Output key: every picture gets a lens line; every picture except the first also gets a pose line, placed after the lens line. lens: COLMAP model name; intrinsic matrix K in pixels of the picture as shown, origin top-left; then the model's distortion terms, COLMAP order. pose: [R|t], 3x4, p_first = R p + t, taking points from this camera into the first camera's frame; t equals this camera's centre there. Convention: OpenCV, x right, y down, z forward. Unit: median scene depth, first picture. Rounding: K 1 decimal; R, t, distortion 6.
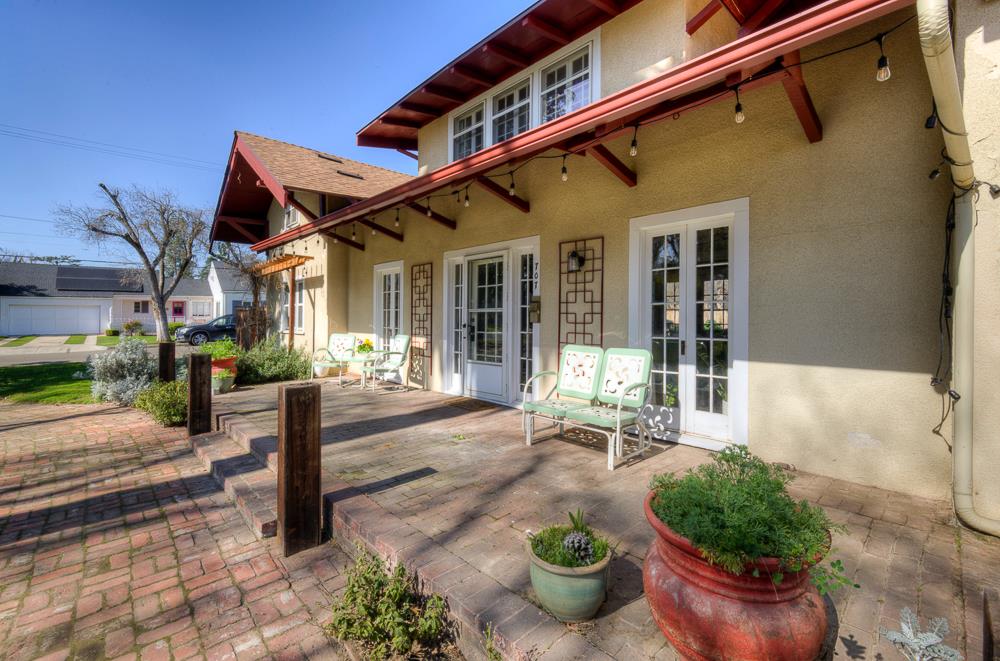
lens RADIAL K [[442.7, 0, 490.1], [0, 442.7, 328.9], [0, 0, 1]] dist [0.026030, -0.000014]
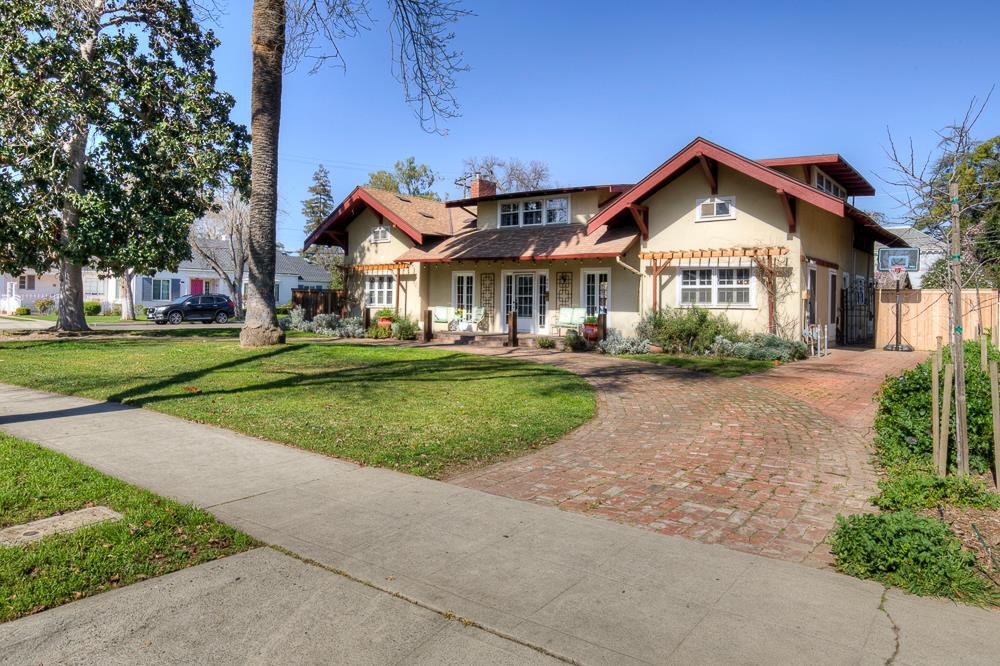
lens RADIAL K [[733.8, 0, 500.0], [0, 733.8, 333.0], [0, 0, 1]] dist [0.036802, -0.000630]
pose [[0.985316, 0.015774, 0.170011, -0.801833], [-0.016748, 0.999851, 0.004295, 0.141804], [-0.169918, -0.007079, 0.985433, -2.870589]]
